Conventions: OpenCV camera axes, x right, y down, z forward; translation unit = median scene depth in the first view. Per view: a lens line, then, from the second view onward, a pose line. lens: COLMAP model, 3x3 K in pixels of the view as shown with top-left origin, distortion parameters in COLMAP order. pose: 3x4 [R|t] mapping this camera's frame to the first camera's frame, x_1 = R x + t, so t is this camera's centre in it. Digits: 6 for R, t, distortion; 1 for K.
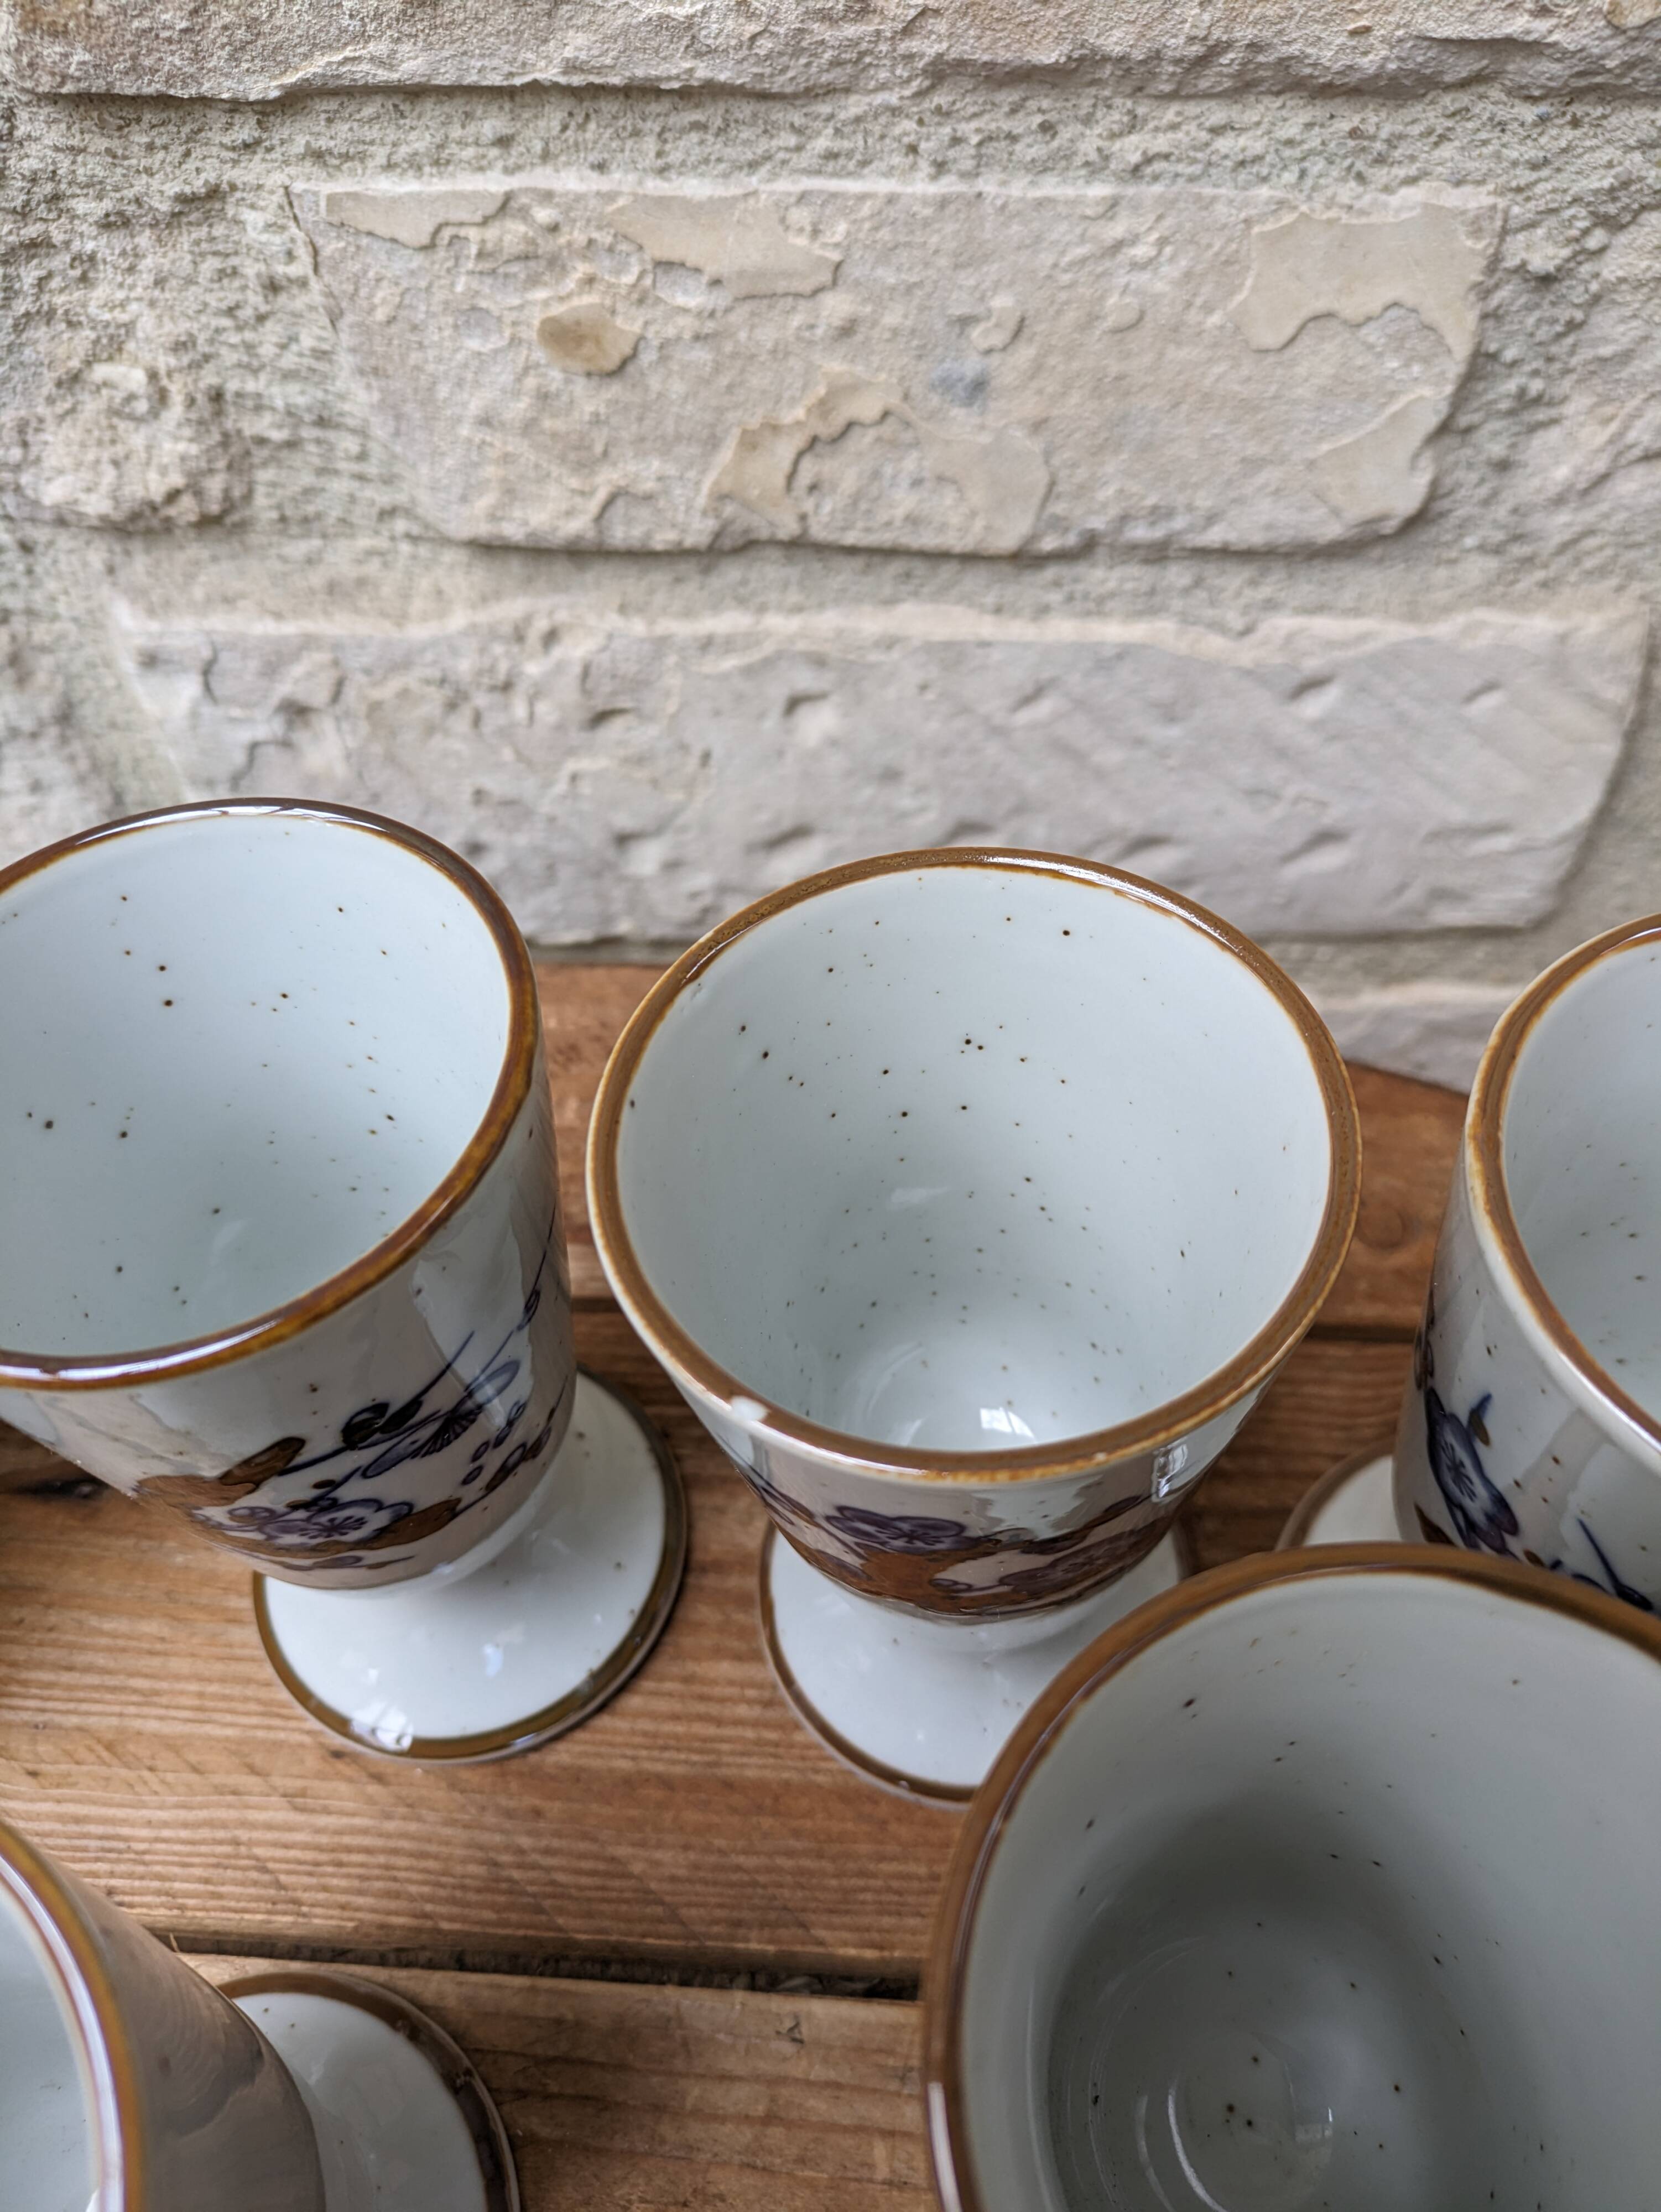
lens RADIAL K [[1702.4, 0, 875.5], [0, 1702.4, 1124.5], [0, 0, 1]] dist [-0.005613, -0.009251]
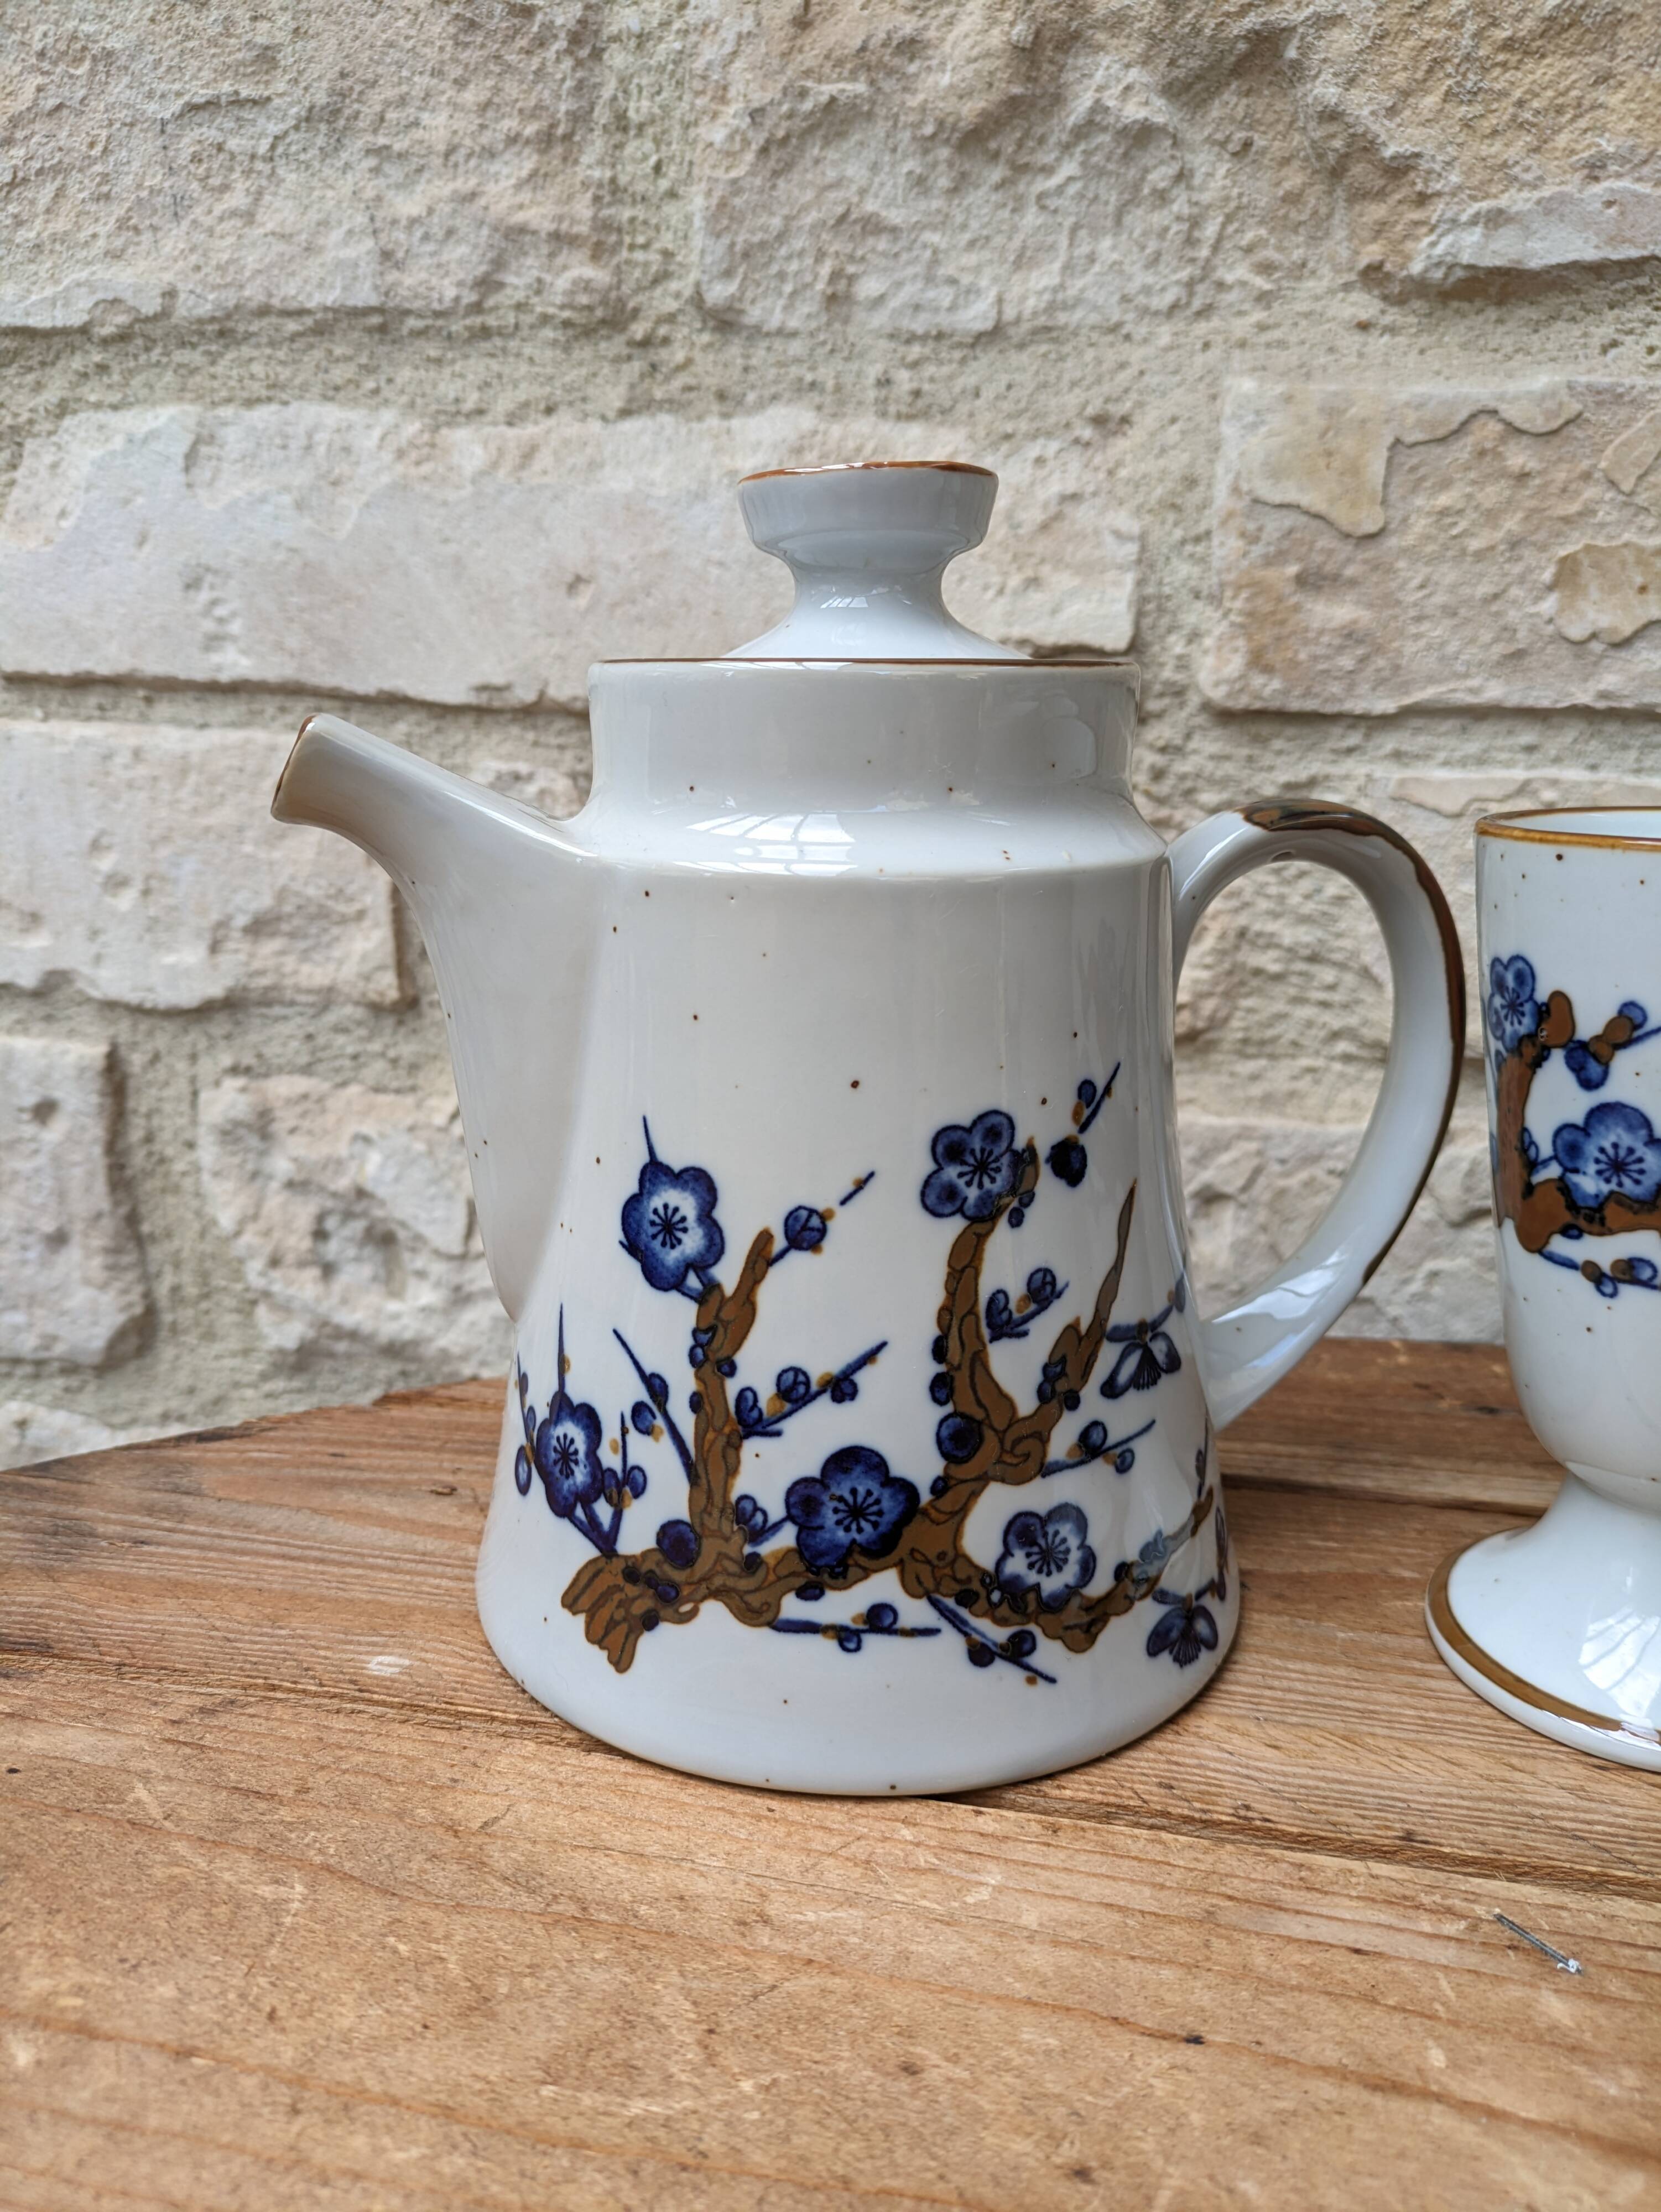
lens RADIAL K [[1702.4, 0, 823.1], [0, 1702.4, 1121.9], [0, 0, 1]] dist [-0.005613, -0.009251]
pose [[0.987269, 0.063308, -0.145920, -0.521648], [-0.142253, 0.761869, -0.631918, 0.628418], [0.071166, 0.644630, 0.761175, 0.012559]]
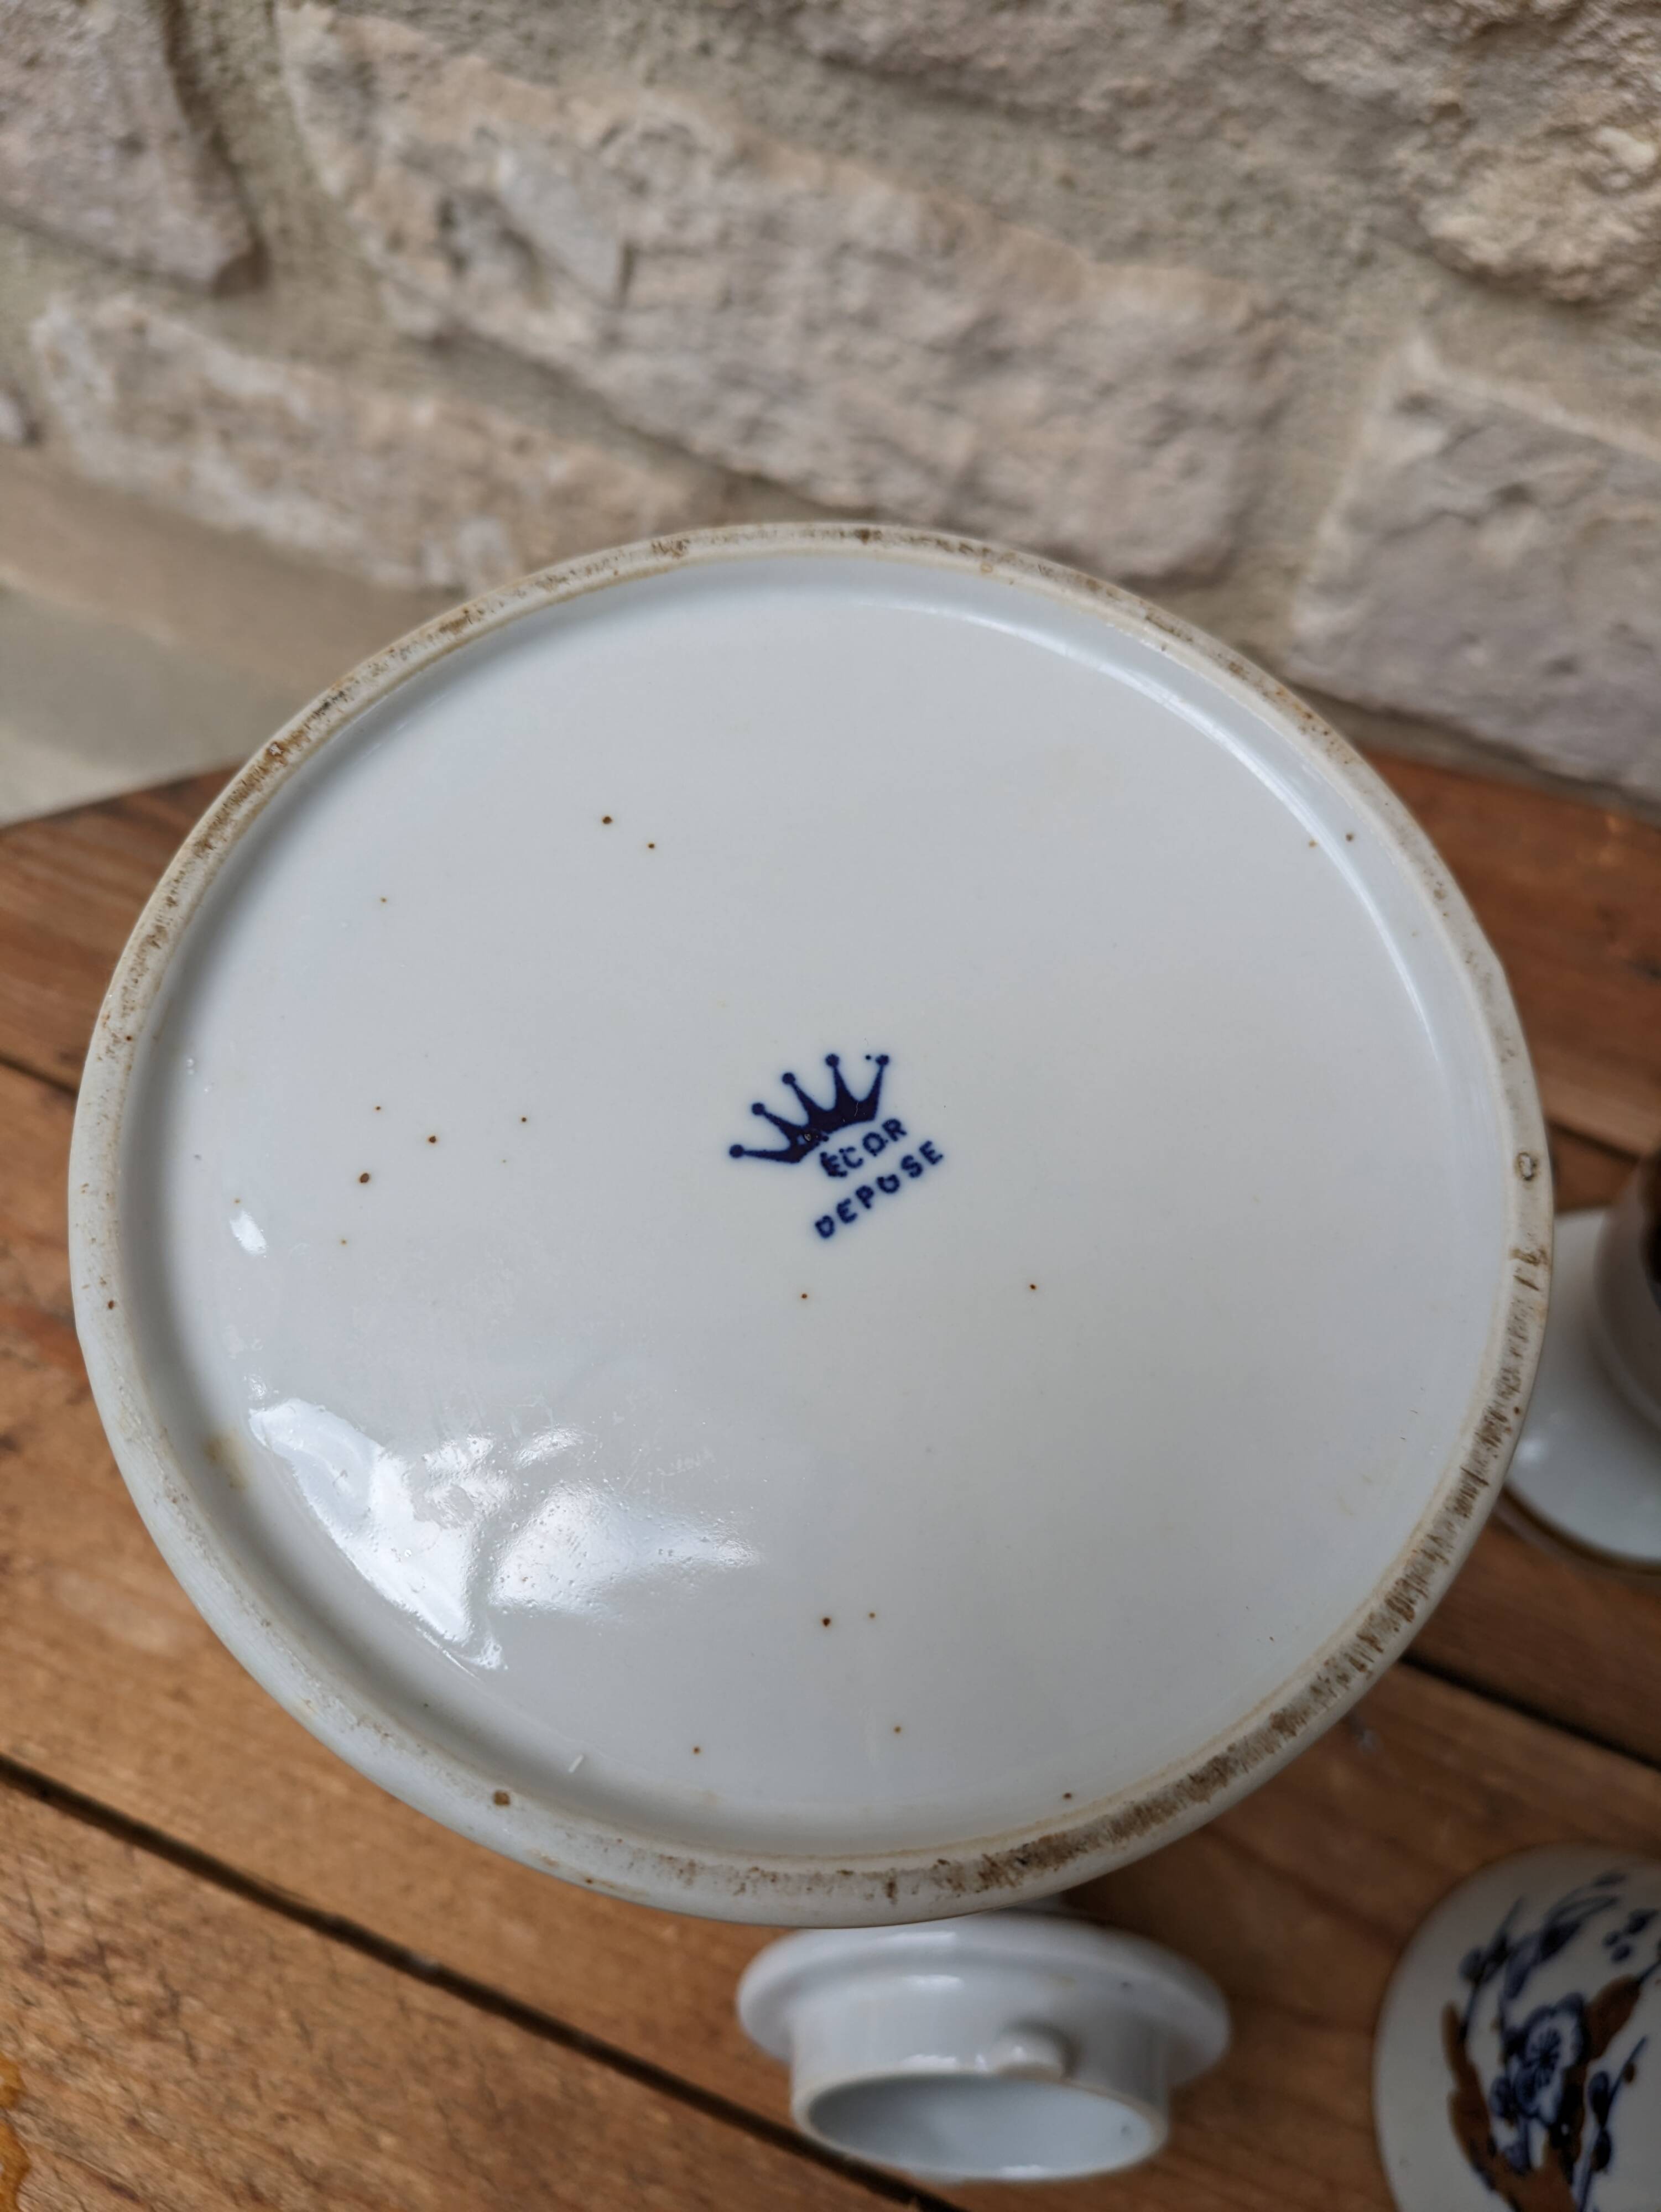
lens RADIAL K [[1714.6, 0, 881.3], [0, 1714.6, 1120.6], [0, 0, 1]] dist [-0.037613, 0.024862]
pose [[0.941454, 0.335024, -0.037738, -0.627785], [-0.321079, 0.925103, 0.202712, 0.015418], [0.102825, -0.178727, 0.978511, -0.094057]]
